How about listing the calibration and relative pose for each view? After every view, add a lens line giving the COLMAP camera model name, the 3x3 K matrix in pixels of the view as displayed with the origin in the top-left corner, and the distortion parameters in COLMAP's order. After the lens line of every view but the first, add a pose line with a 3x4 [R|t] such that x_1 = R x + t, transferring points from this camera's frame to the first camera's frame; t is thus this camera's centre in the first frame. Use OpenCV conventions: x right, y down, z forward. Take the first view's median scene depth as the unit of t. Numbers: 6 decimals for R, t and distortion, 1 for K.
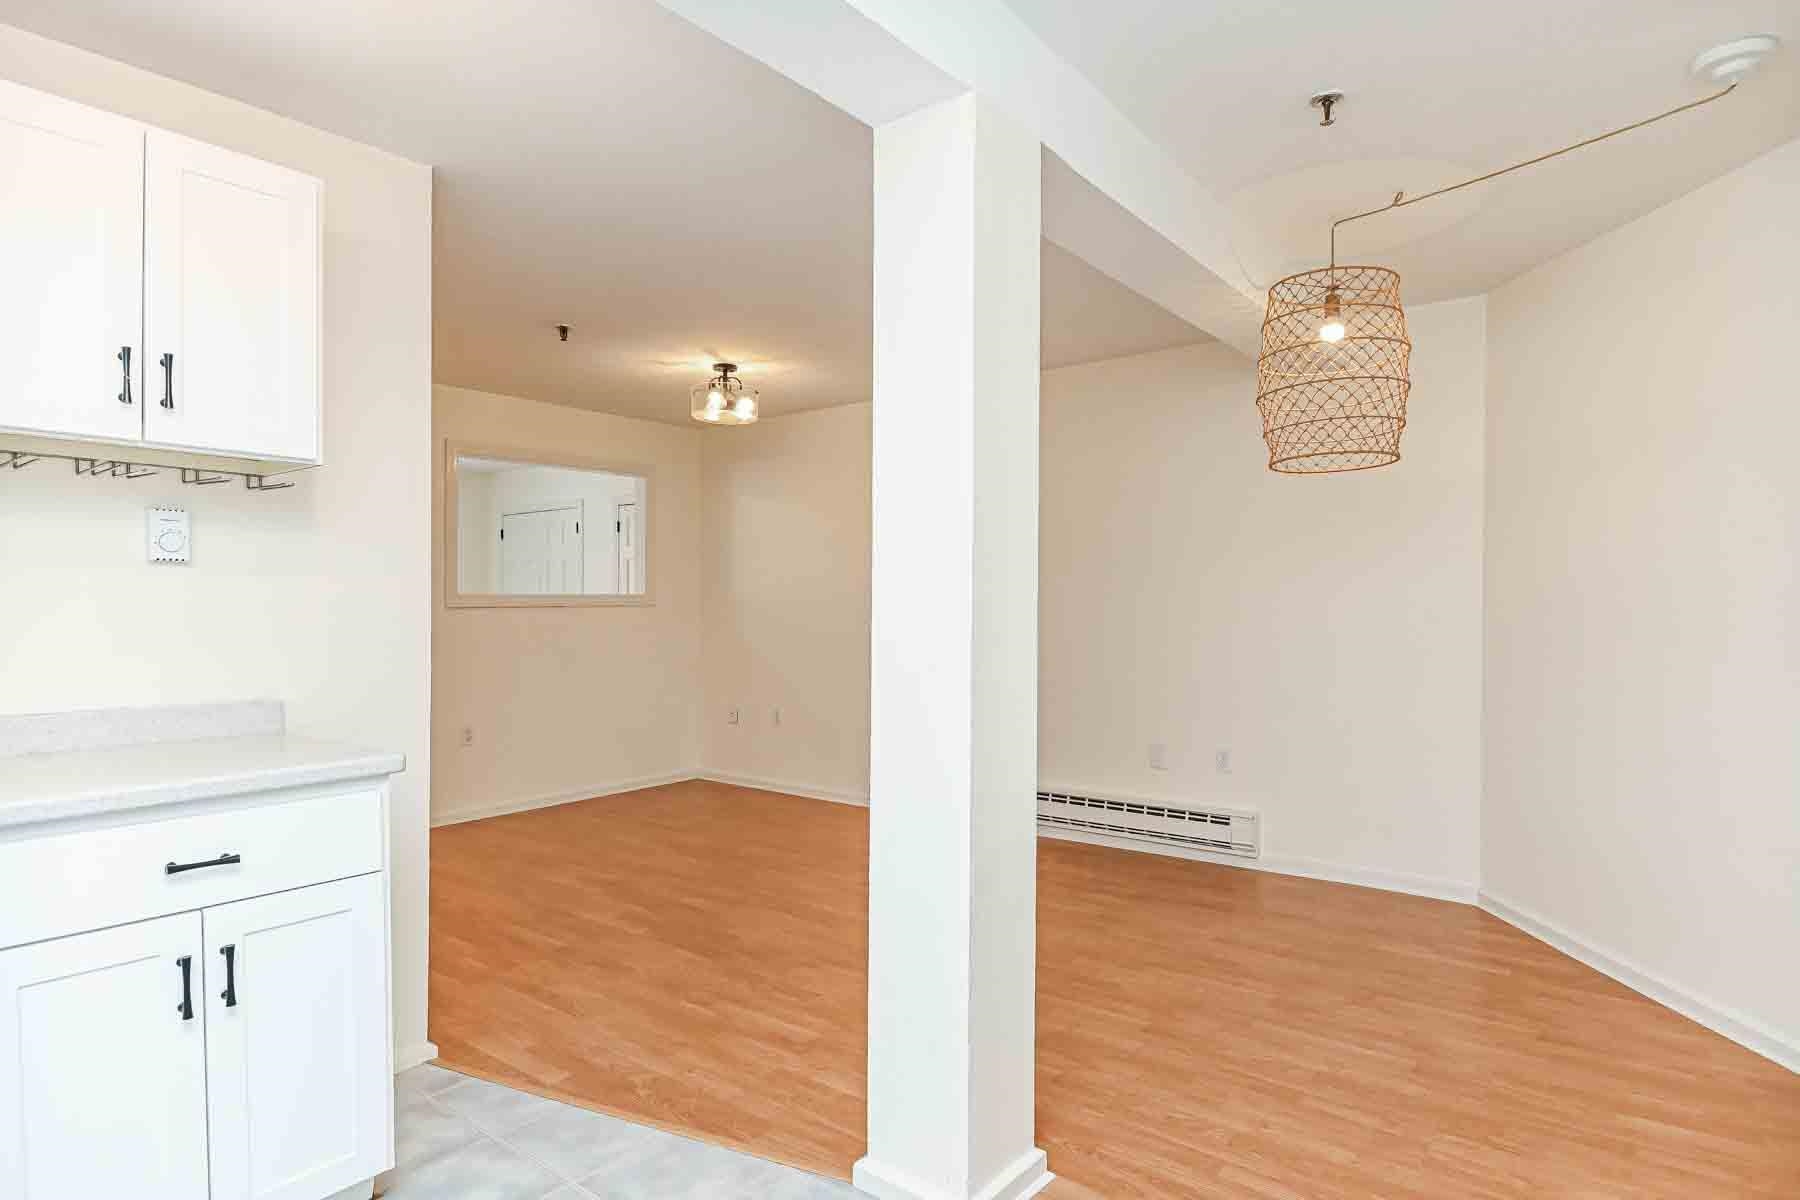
lens RADIAL K [[975.8, 0, 900.0], [0, 975.8, 600.0], [0, 0, 1]] dist [0.000604, -0.000194]
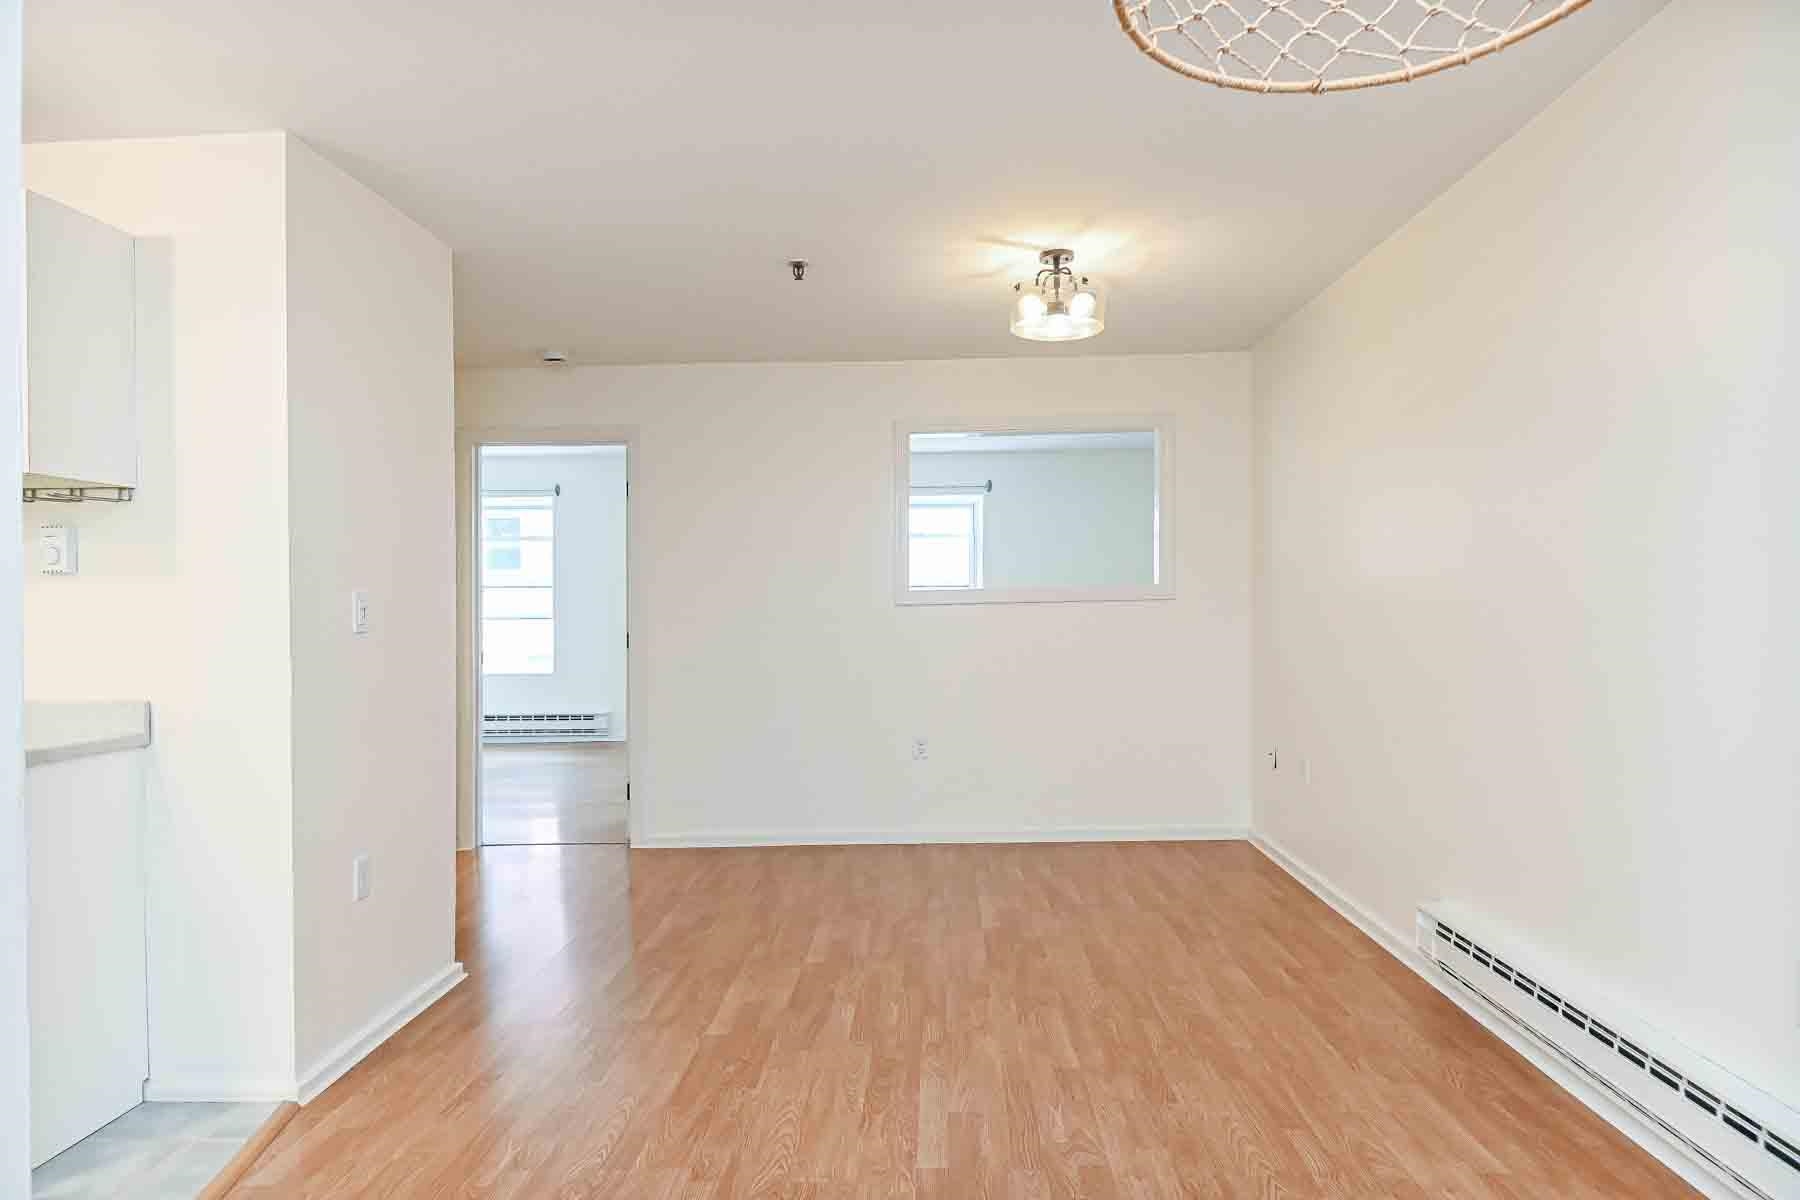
lens RADIAL K [[1054.4, 0, 915.4], [0, 1054.4, 612.3], [0, 0, 1]] dist [-0.000344, -0.001007]
pose [[0.594954, -0.000814, -0.803759, 0.468157], [0.016604, 0.999799, 0.011278, 0.005254], [0.803588, -0.020055, 0.594848, 0.613309]]
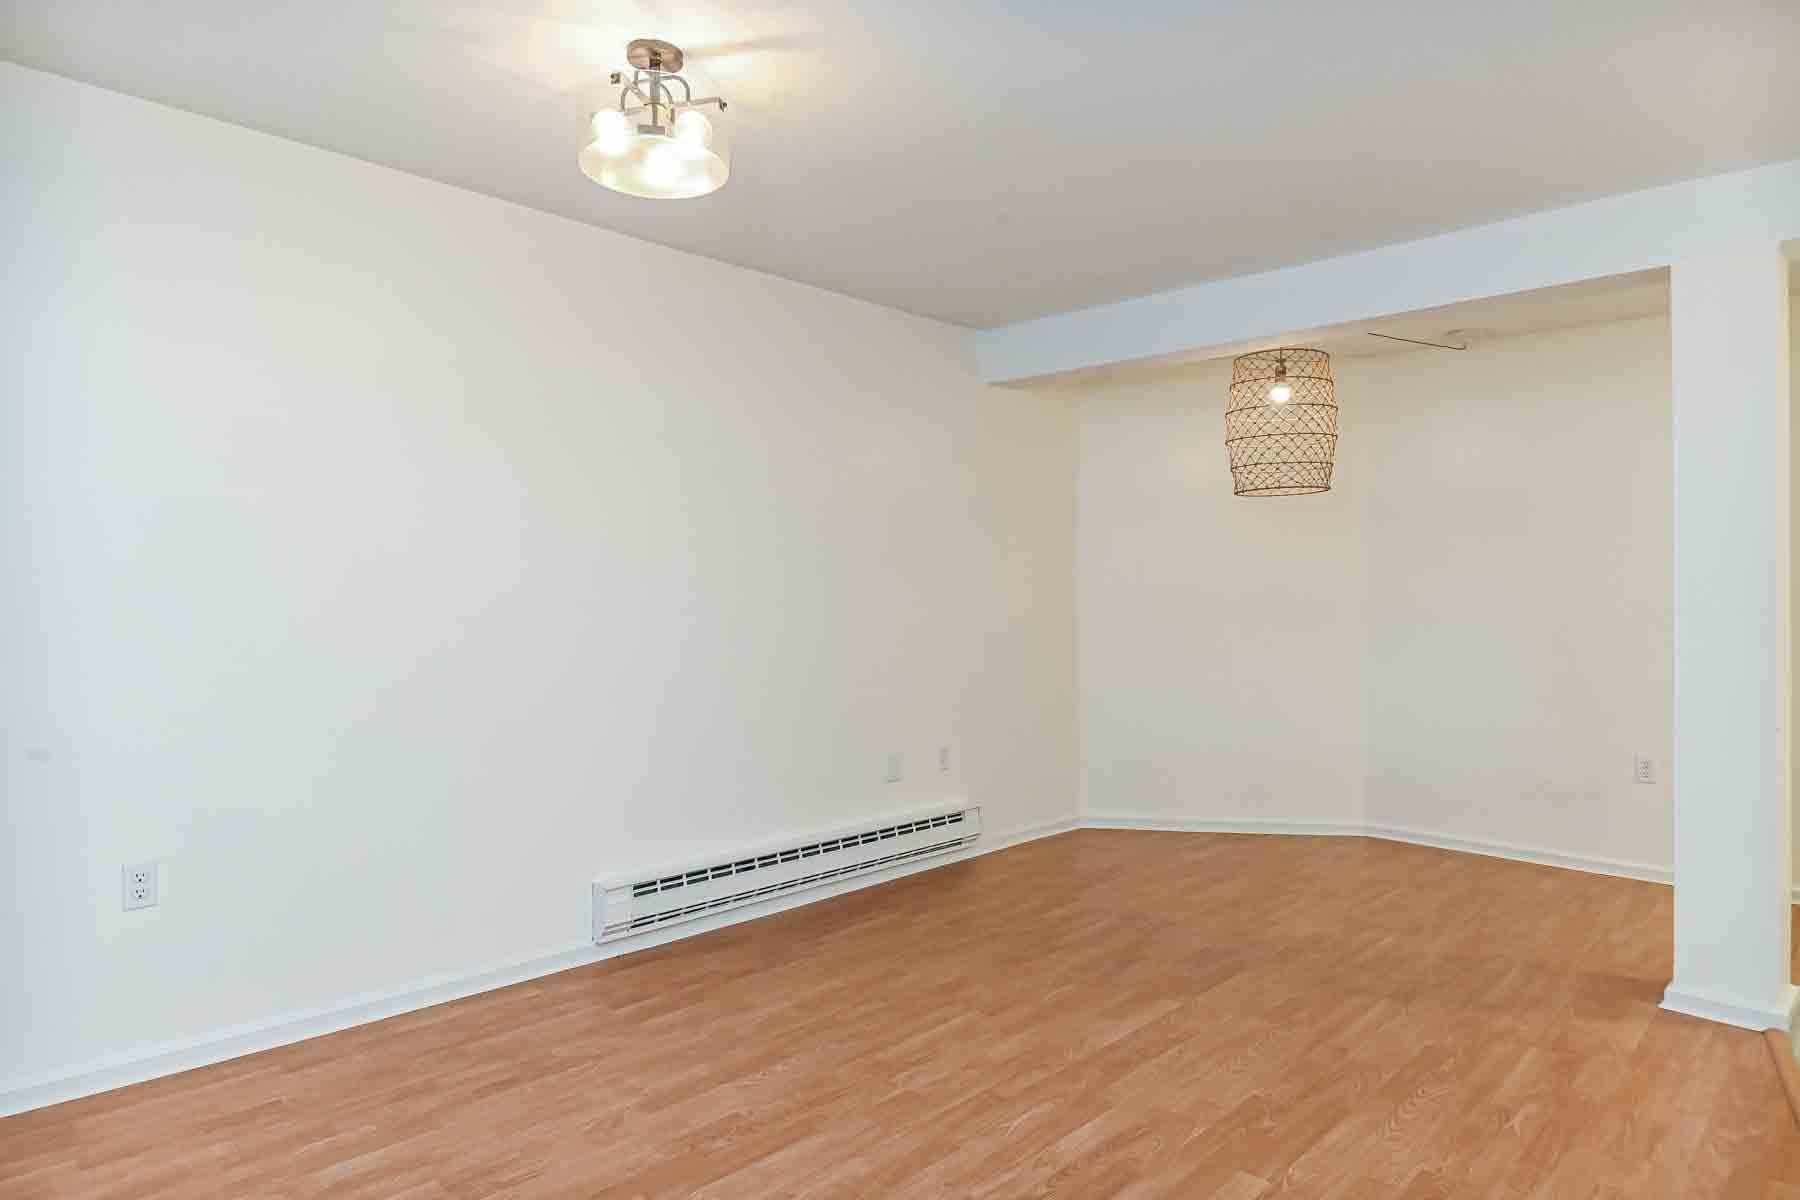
lens RADIAL K [[1054.4, 0, 915.4], [0, 1054.4, 612.3], [0, 0, 1]] dist [-0.000344, -0.001007]
pose [[0.101855, -0.009182, 0.994757, -0.844202], [-0.006512, 0.999930, 0.009896, 0.010169], [-0.994778, -0.007486, 0.101788, 1.084821]]
